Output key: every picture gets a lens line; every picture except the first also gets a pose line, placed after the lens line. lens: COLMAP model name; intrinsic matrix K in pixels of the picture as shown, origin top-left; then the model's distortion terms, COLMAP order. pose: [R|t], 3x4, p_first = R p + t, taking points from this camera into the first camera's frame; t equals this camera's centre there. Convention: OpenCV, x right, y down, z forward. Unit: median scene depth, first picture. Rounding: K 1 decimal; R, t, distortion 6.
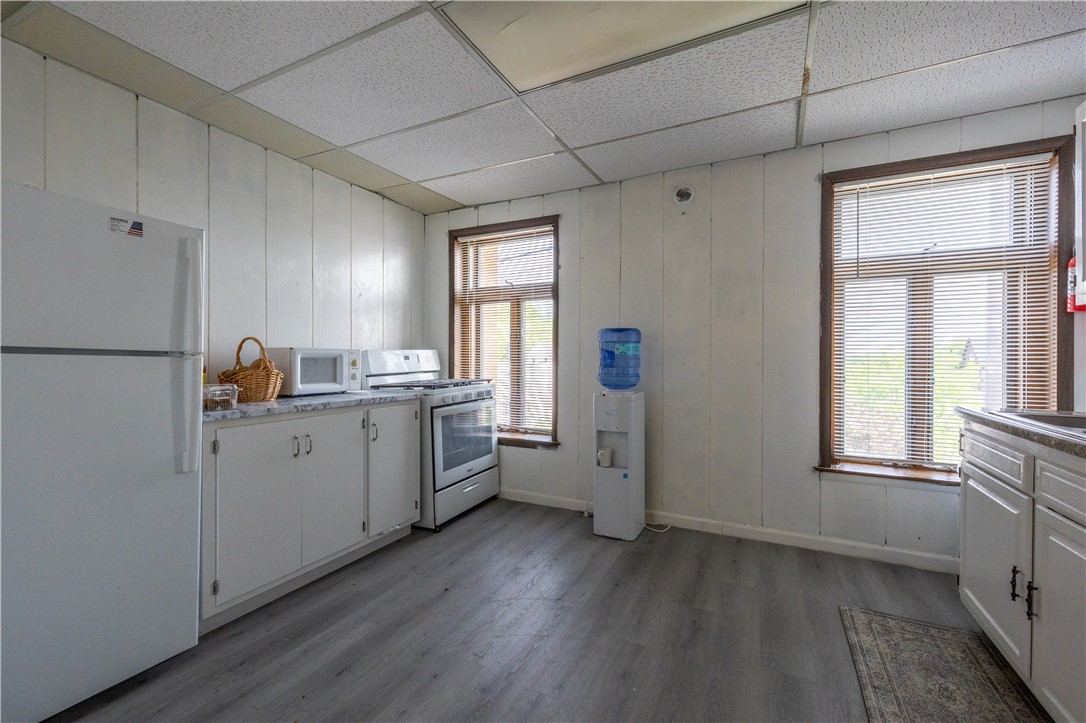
lens RADIAL K [[446.9, 0, 543.0], [0, 446.9, 361.5], [0, 0, 1]] dist [-0.000167, -0.000002]
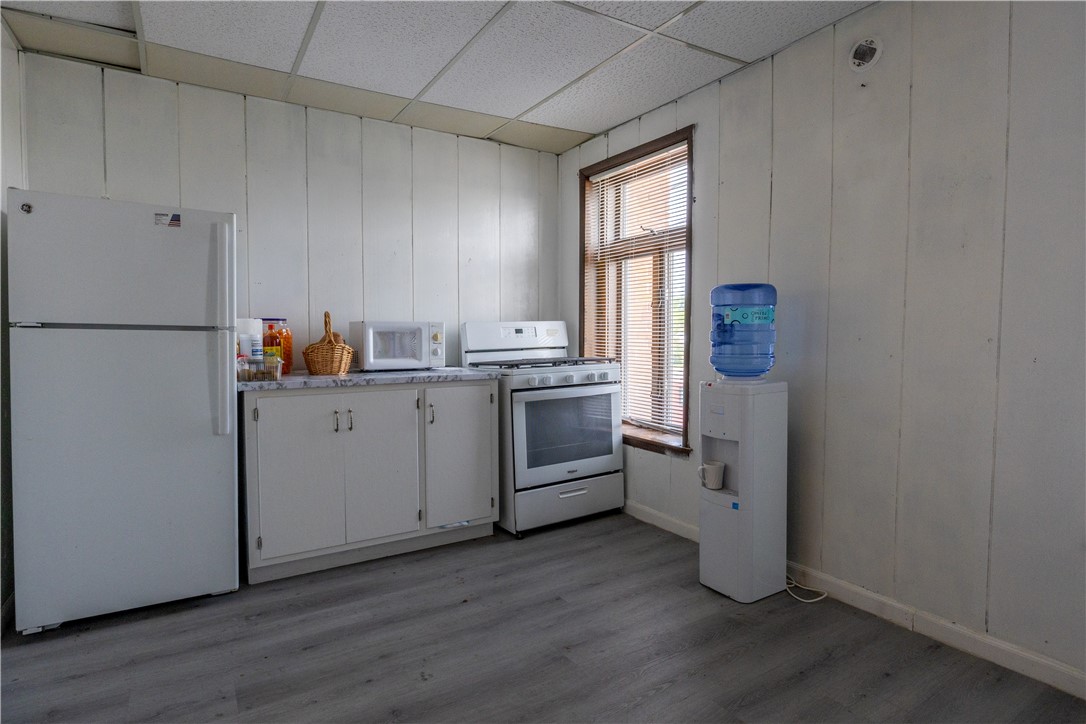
lens RADIAL K [[570.7, 0, 543.0], [0, 570.7, 362.0], [0, 0, 1]] dist [-0.018570, -0.000230]
pose [[0.852565, 0.023053, -0.522113, 0.360011], [0.000459, 0.998993, 0.044859, 0.002105], [0.522621, -0.038485, 0.851696, 0.127042]]
